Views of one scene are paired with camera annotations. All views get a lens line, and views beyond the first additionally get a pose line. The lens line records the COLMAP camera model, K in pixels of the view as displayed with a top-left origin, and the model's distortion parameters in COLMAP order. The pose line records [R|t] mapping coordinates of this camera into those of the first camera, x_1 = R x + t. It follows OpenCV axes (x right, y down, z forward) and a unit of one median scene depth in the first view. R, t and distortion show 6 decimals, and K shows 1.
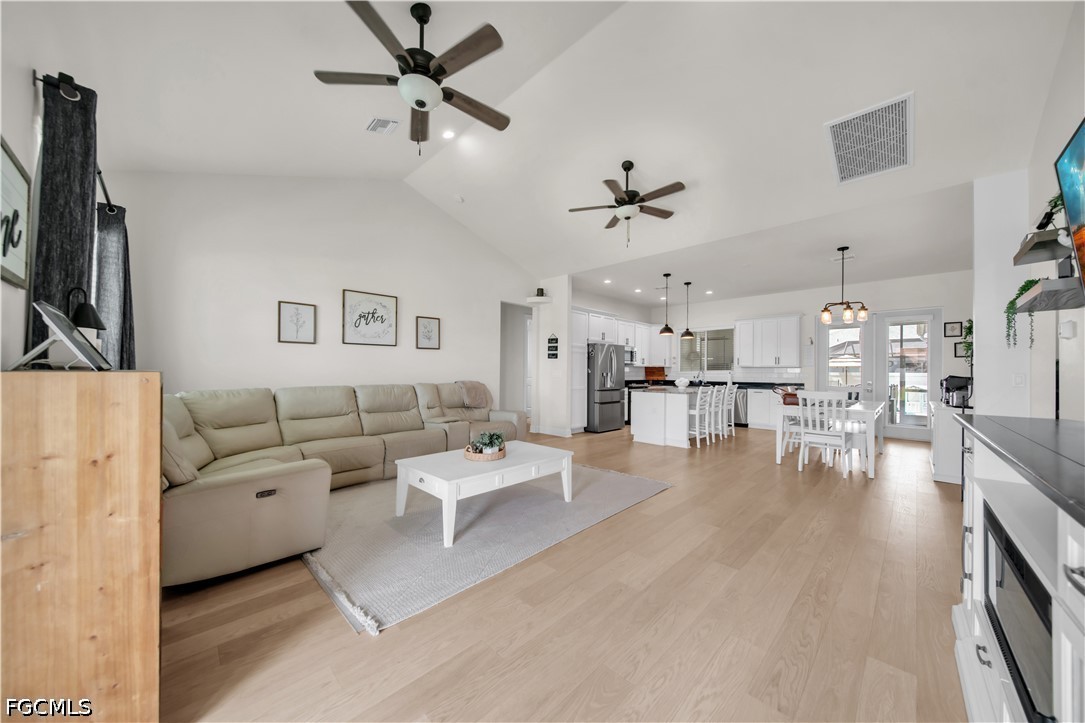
lens RADIAL K [[375.4, 0, 543.1], [0, 375.4, 370.4], [0, 0, 1]] dist [-0.001706, -0.000435]
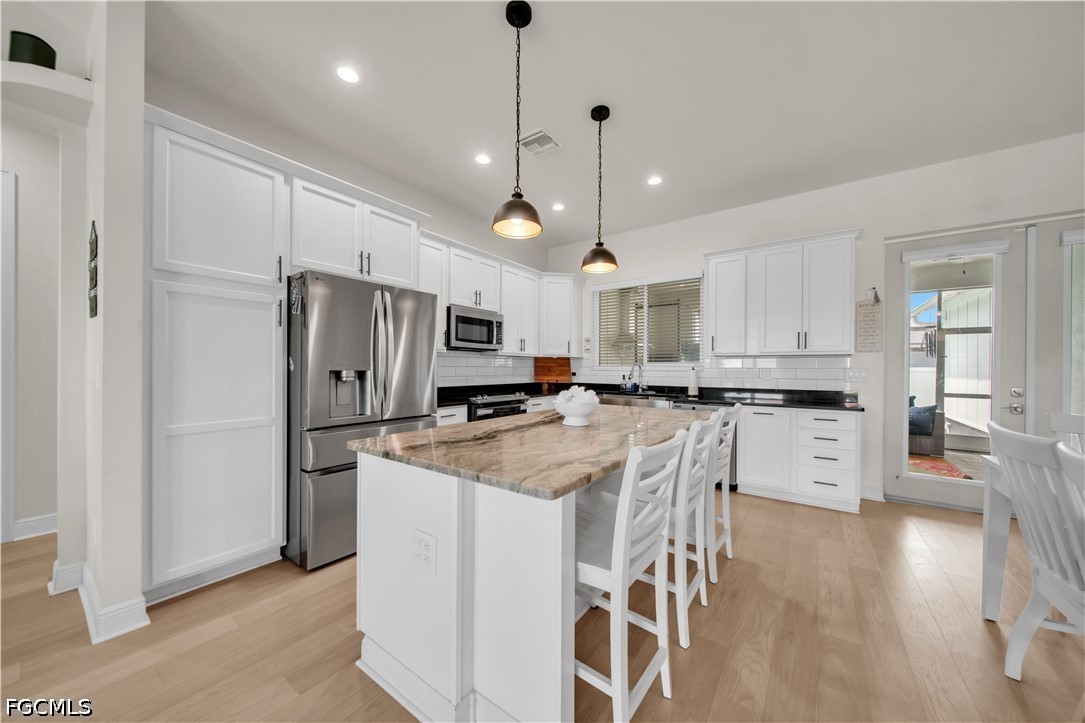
lens RADIAL K [[375.4, 0, 543.1], [0, 375.4, 369.9], [0, 0, 1]] dist [-0.001706, -0.000435]
pose [[0.988103, -0.004325, 0.153733, 0.270475], [0.002596, 0.999931, 0.011444, 0.002627], [-0.153772, -0.010908, 0.988046, 0.642470]]
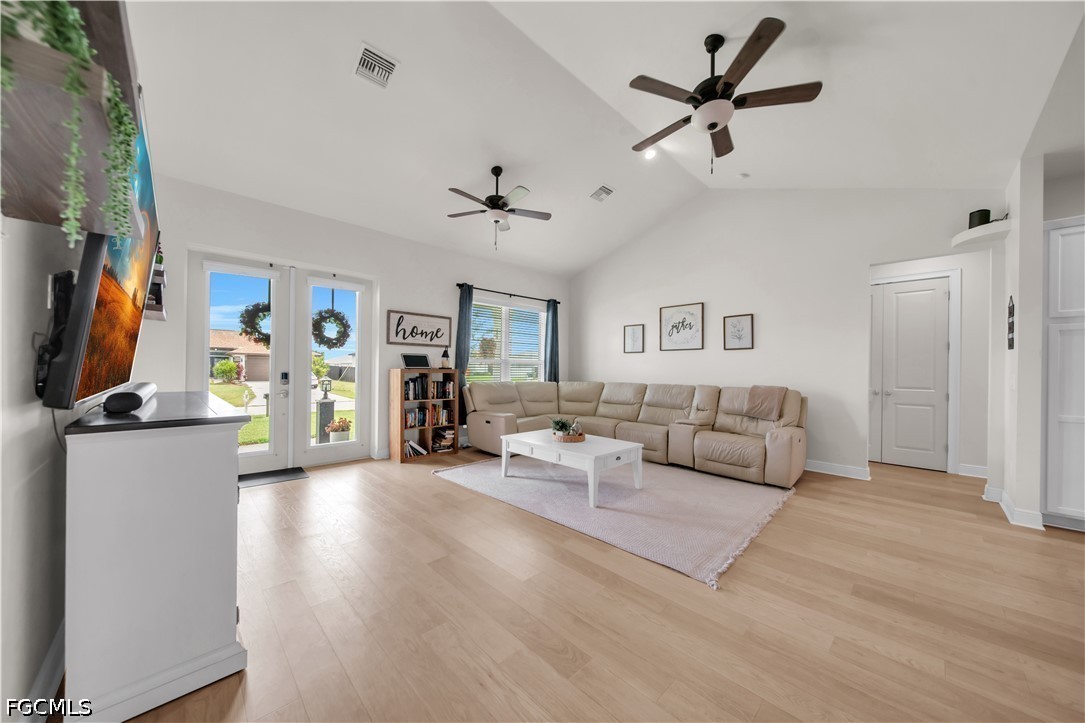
lens RADIAL K [[375.4, 0, 543.6], [0, 375.4, 365.5], [0, 0, 1]] dist [-0.001706, -0.000435]
pose [[-0.021291, -0.017106, -0.999627, 0.461828], [-0.011243, 0.999794, -0.016870, 0.002478], [0.999710, 0.010879, -0.021478, 0.398632]]
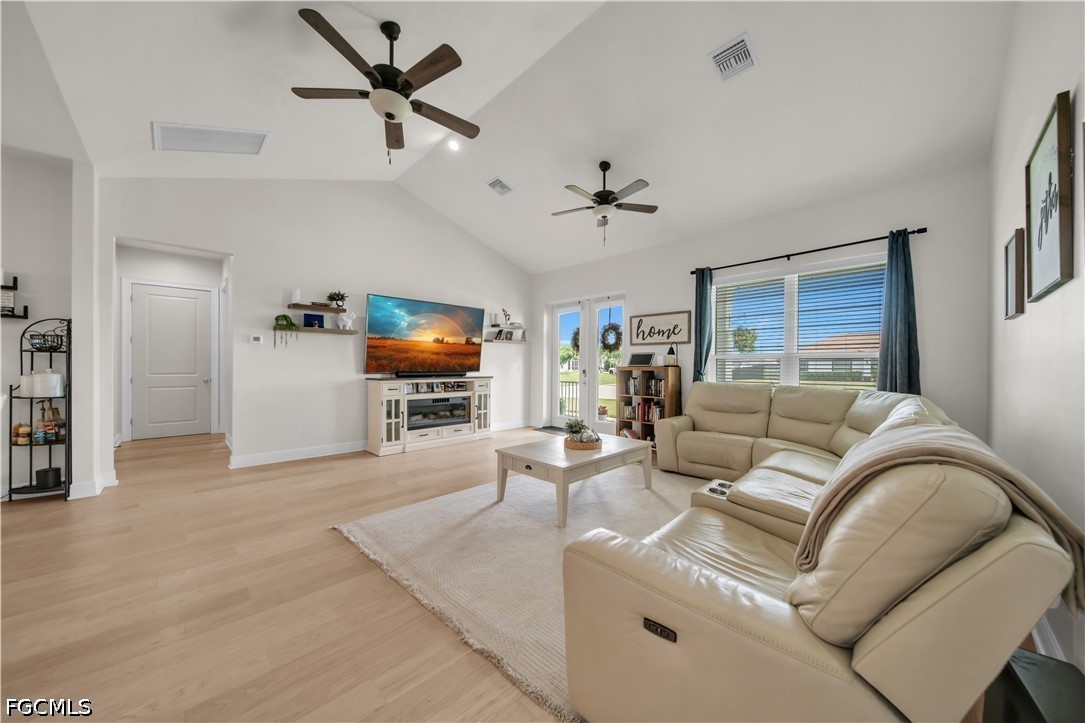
lens RADIAL K [[375.4, 0, 545.7], [0, 375.4, 365.0], [0, 0, 1]] dist [-0.001706, -0.000435]
pose [[-0.999773, -0.016608, 0.013325, -0.019092], [-0.016666, 0.999852, -0.004267, 0.002454], [-0.013252, -0.004488, -0.999902, 0.869751]]
